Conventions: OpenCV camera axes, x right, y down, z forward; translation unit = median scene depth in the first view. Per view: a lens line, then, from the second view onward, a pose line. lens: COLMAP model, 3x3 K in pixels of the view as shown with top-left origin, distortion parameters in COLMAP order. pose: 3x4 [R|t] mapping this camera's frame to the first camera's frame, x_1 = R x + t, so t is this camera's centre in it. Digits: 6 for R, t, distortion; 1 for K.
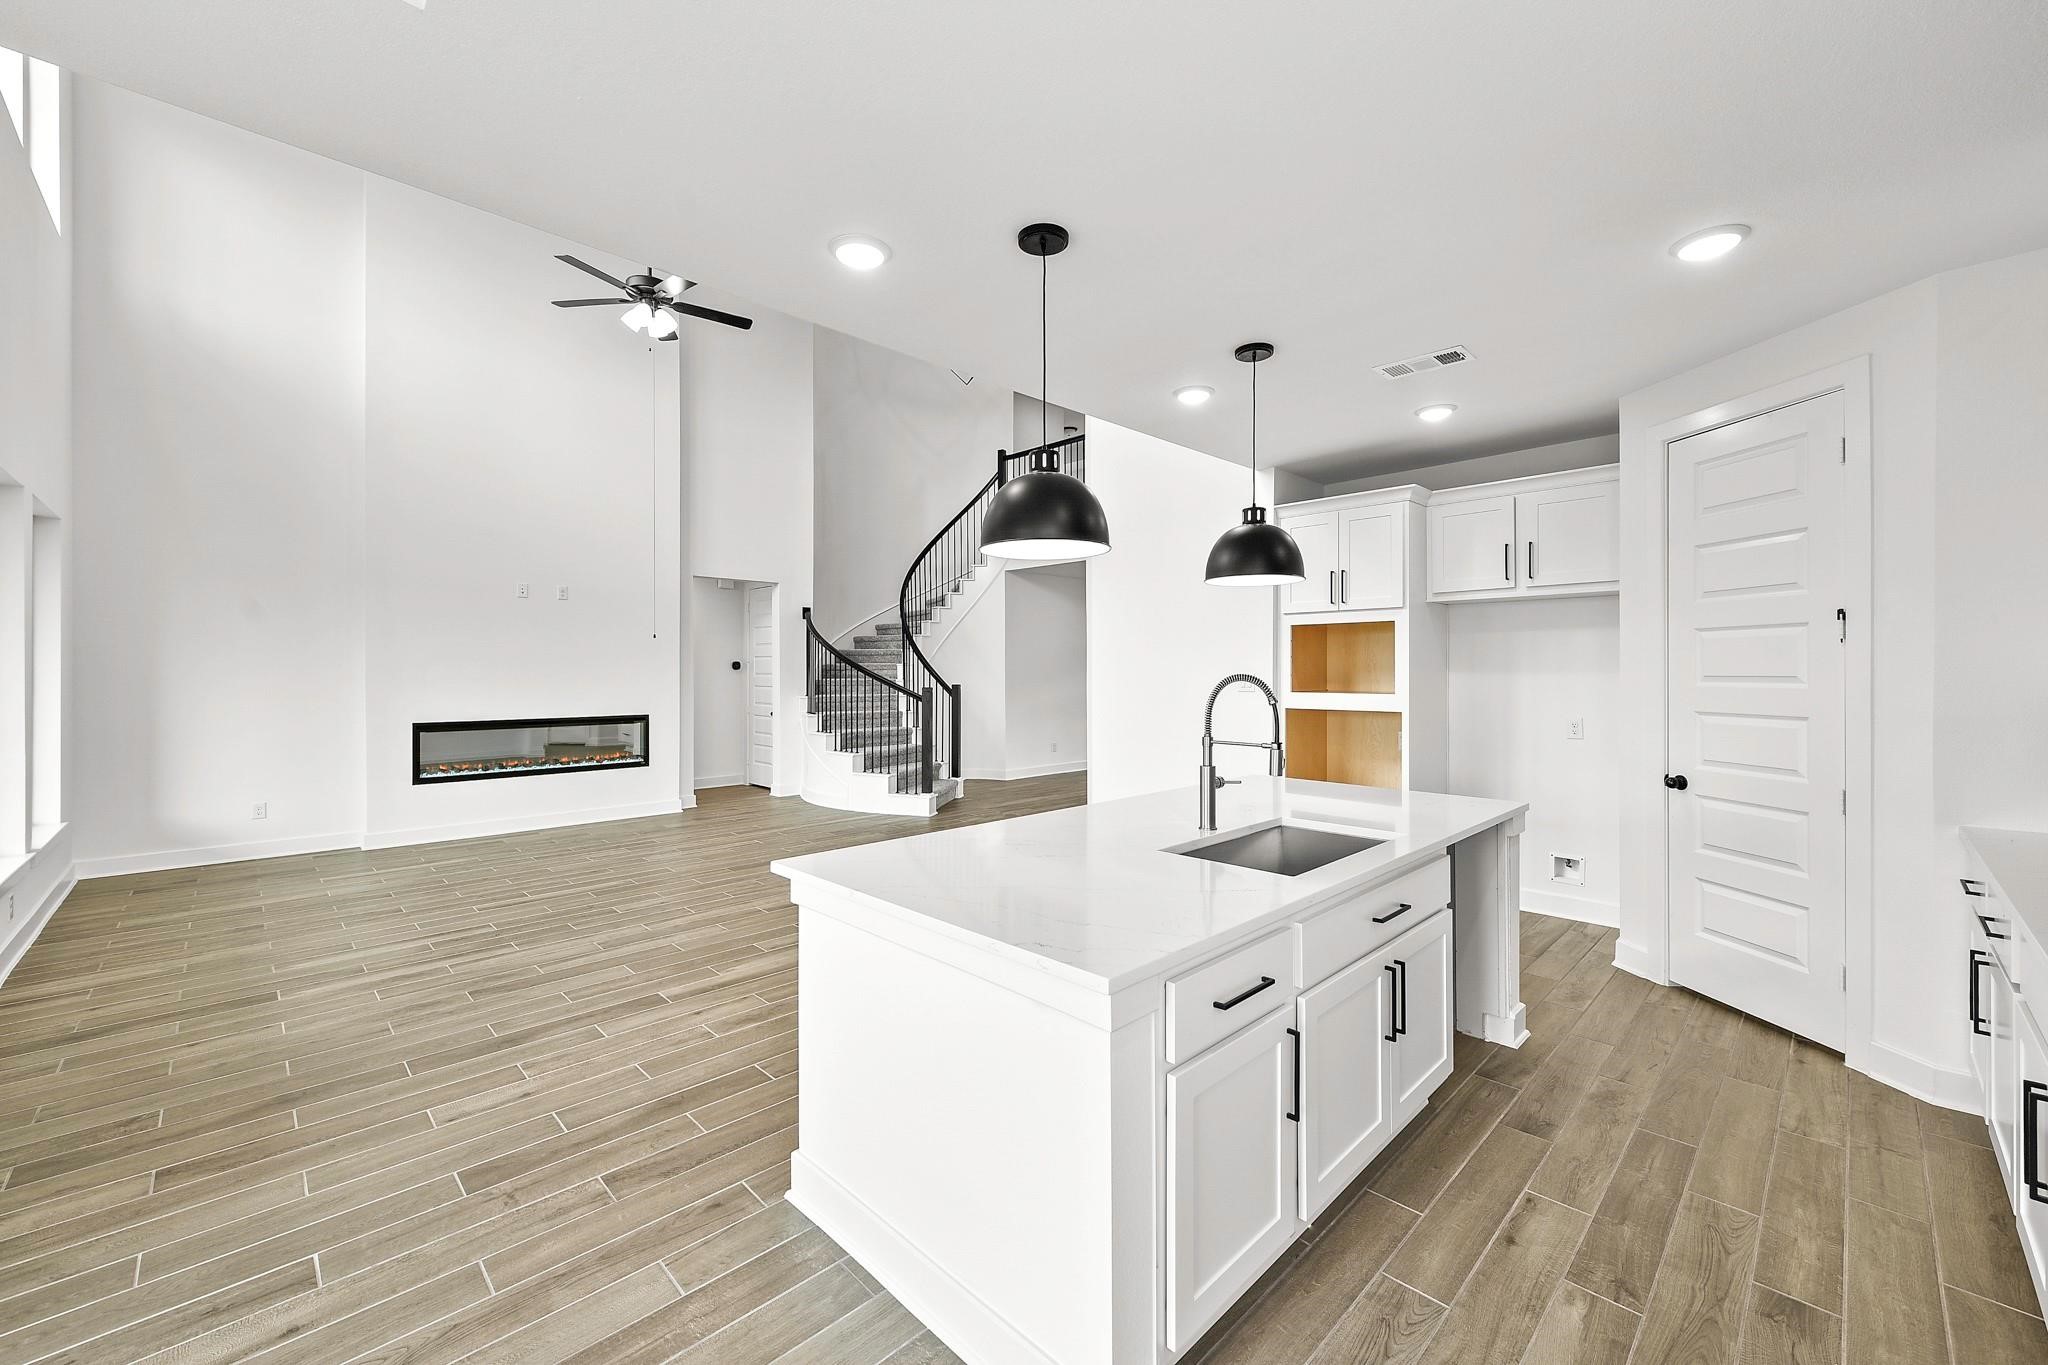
lens RADIAL K [[784.2, 0, 1024.0], [0, 784.2, 682.5], [0, 0, 1]] dist [0.001173, 0.000057]
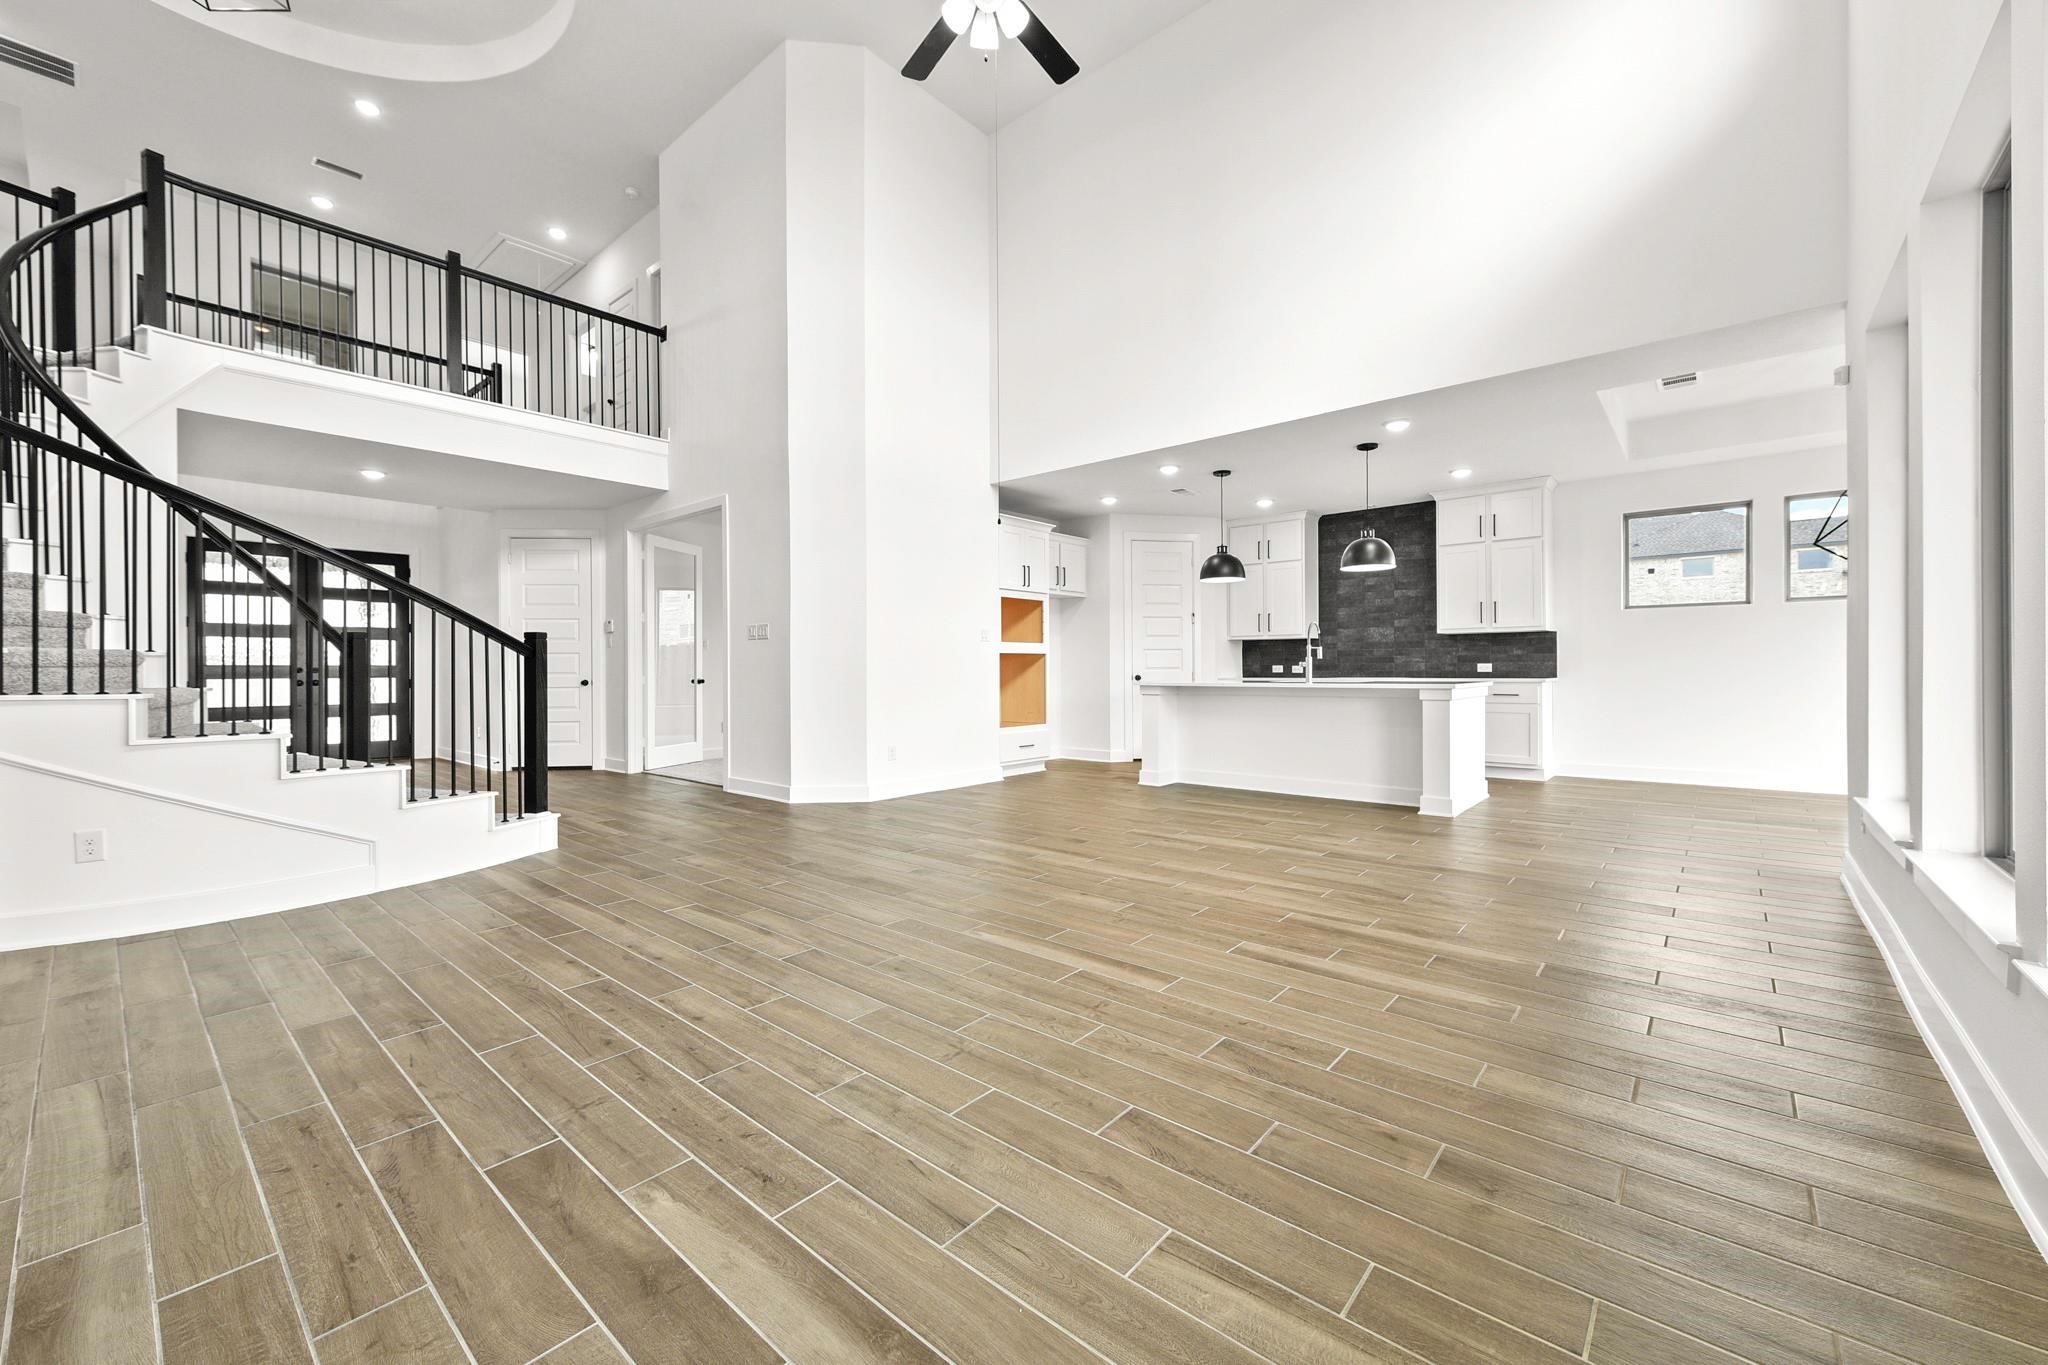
lens RADIAL K [[815.3, 0, 1024.0], [0, 815.3, 682.5], [0, 0, 1]] dist [0.009671, -0.000047]
pose [[-0.077078, -0.008862, 0.996986, -1.397955], [0.029948, 0.999489, 0.011200, 0.083768], [-0.996575, 0.030721, -0.076773, 1.280214]]
